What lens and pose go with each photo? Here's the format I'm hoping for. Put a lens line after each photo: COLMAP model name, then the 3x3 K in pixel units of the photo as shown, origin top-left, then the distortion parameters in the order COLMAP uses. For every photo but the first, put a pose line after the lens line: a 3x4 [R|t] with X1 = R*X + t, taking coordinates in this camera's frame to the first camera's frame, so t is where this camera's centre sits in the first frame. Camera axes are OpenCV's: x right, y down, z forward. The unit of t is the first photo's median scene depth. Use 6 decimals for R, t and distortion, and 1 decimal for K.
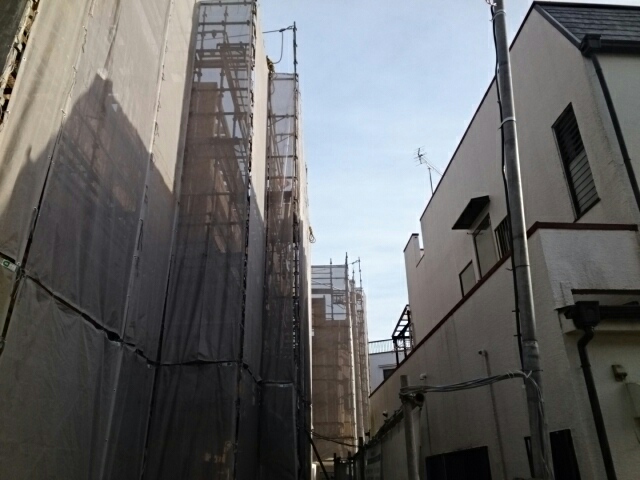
lens RADIAL K [[500.7, 0, 327.9], [0, 500.7, 246.9], [0, 0, 1]] dist [0.101836, -0.109454]
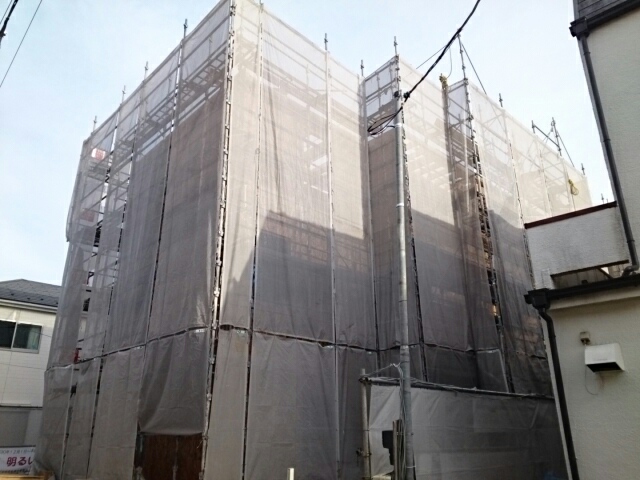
lens RADIAL K [[500.7, 0, 322.3], [0, 500.7, 241.7], [0, 0, 1]] dist [0.101836, -0.109454]
pose [[0.696000, -0.246013, -0.674582, 0.673807], [0.302319, 0.952547, -0.035466, -0.084794], [0.651296, -0.179255, 0.737347, -0.195845]]
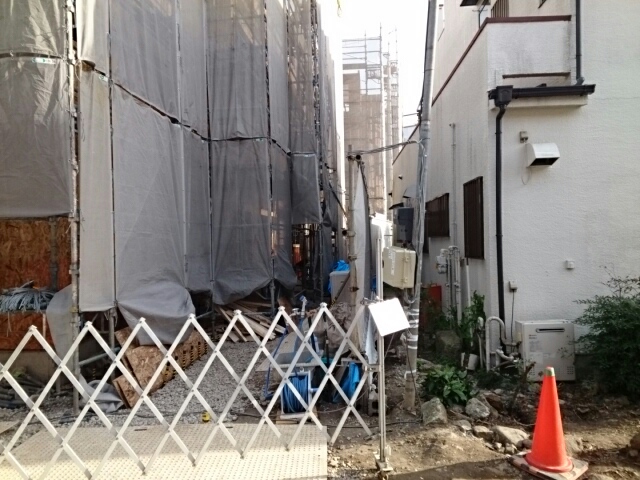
lens RADIAL K [[500.7, 0, 327.9], [0, 500.7, 245.5], [0, 0, 1]] dist [0.101836, -0.109454]
pose [[0.994758, -0.002923, -0.102214, 0.113796], [0.046227, 0.904470, 0.424025, -0.069256], [0.091210, -0.426527, 0.899864, -0.294346]]
